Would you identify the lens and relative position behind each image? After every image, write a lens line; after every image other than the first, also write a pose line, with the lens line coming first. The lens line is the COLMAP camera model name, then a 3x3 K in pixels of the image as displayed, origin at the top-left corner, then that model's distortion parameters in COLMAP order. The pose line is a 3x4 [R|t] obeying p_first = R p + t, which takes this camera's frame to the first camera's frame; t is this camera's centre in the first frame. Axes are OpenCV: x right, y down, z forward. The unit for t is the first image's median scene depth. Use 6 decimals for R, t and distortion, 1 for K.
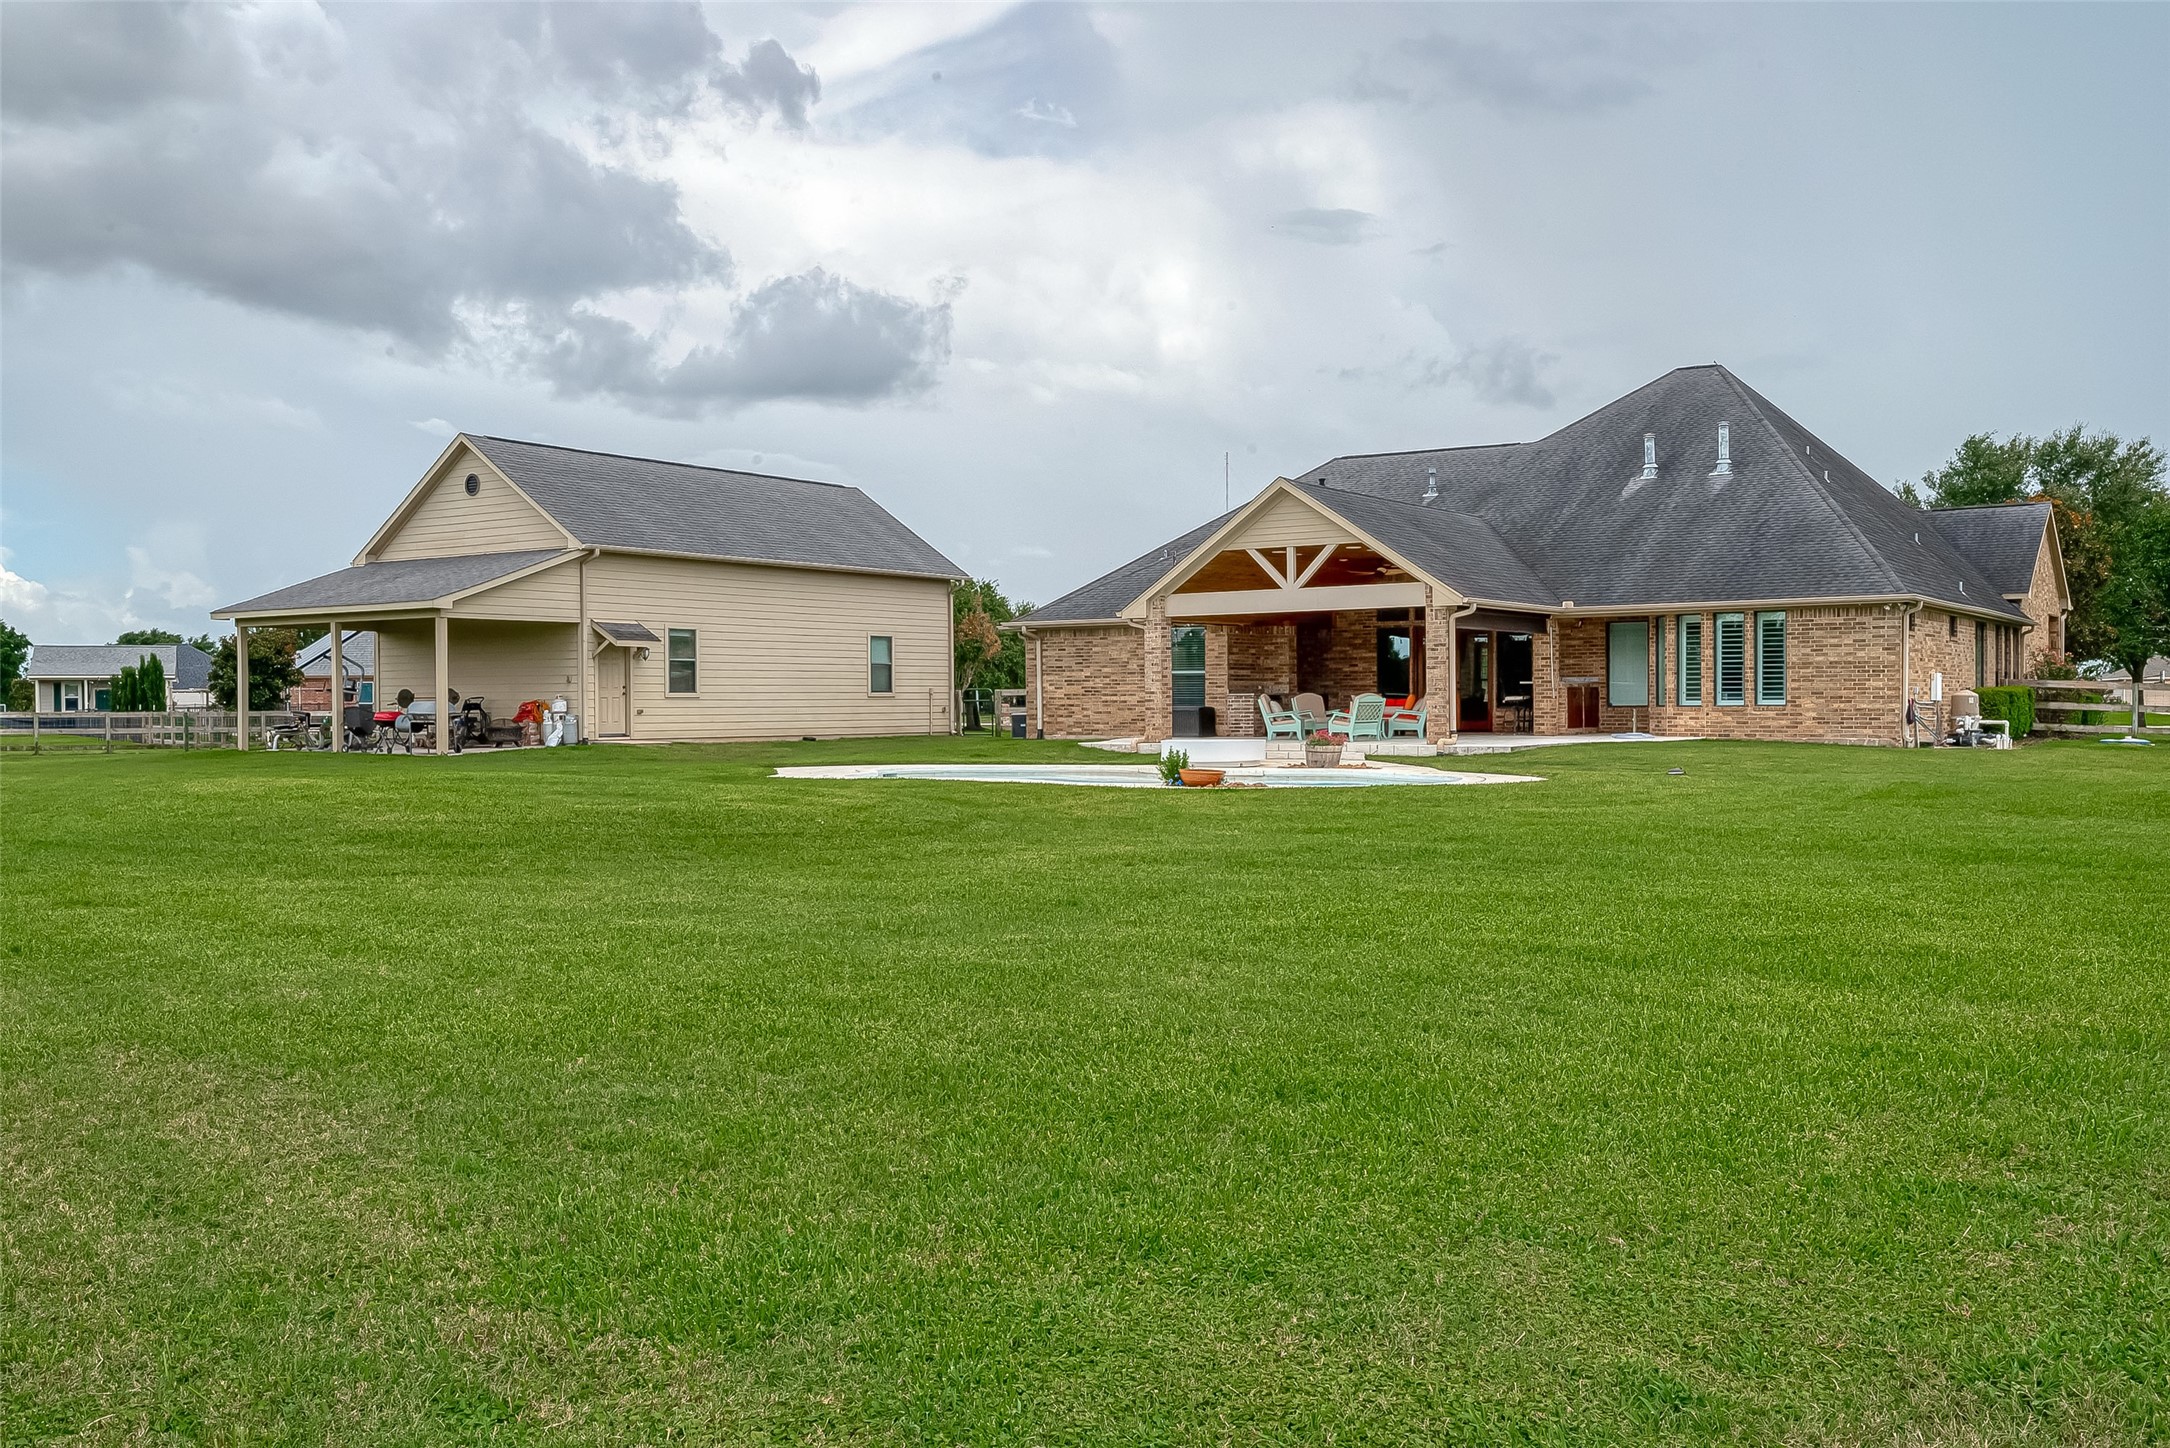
lens RADIAL K [[1864.1, 0, 1085.0], [0, 1864.1, 724.0], [0, 0, 1]] dist [-0.009800, -0.004440]
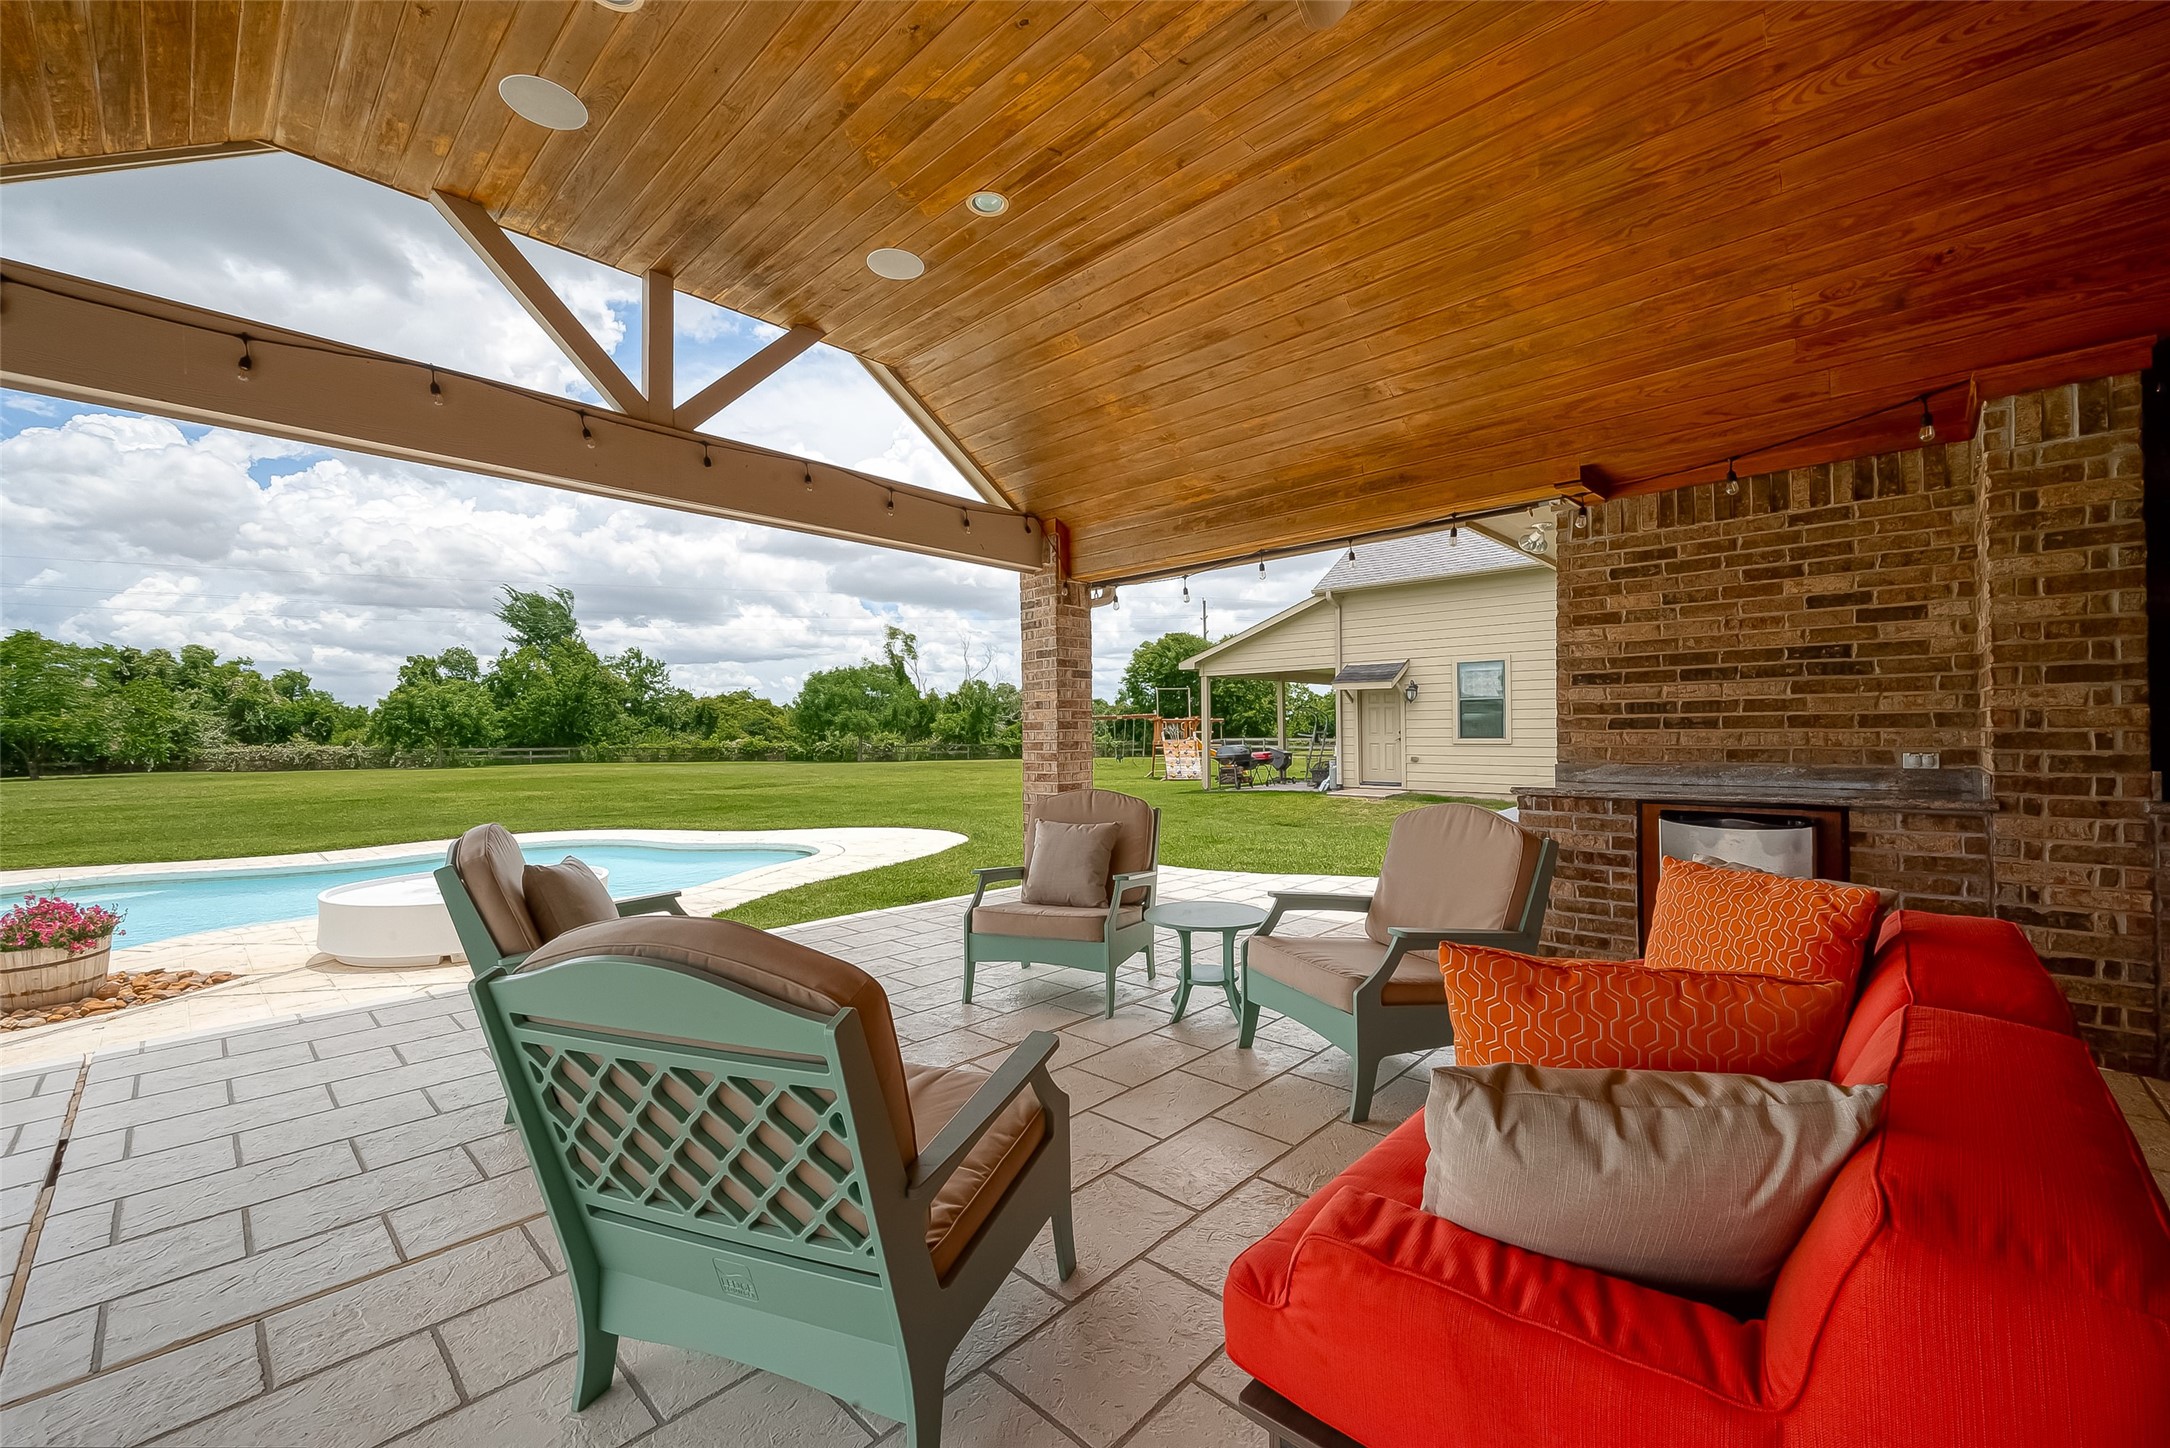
lens RADIAL K [[854.7, 0, 1084.8], [0, 854.7, 726.8], [0, 0, 1]] dist [-0.000896, -0.000145]
pose [[-0.150488, 0.000691, -0.988612, 0.200460], [-0.002822, 0.999995, 0.001129, -0.023392], [0.988608, 0.002960, -0.150486, 0.944205]]
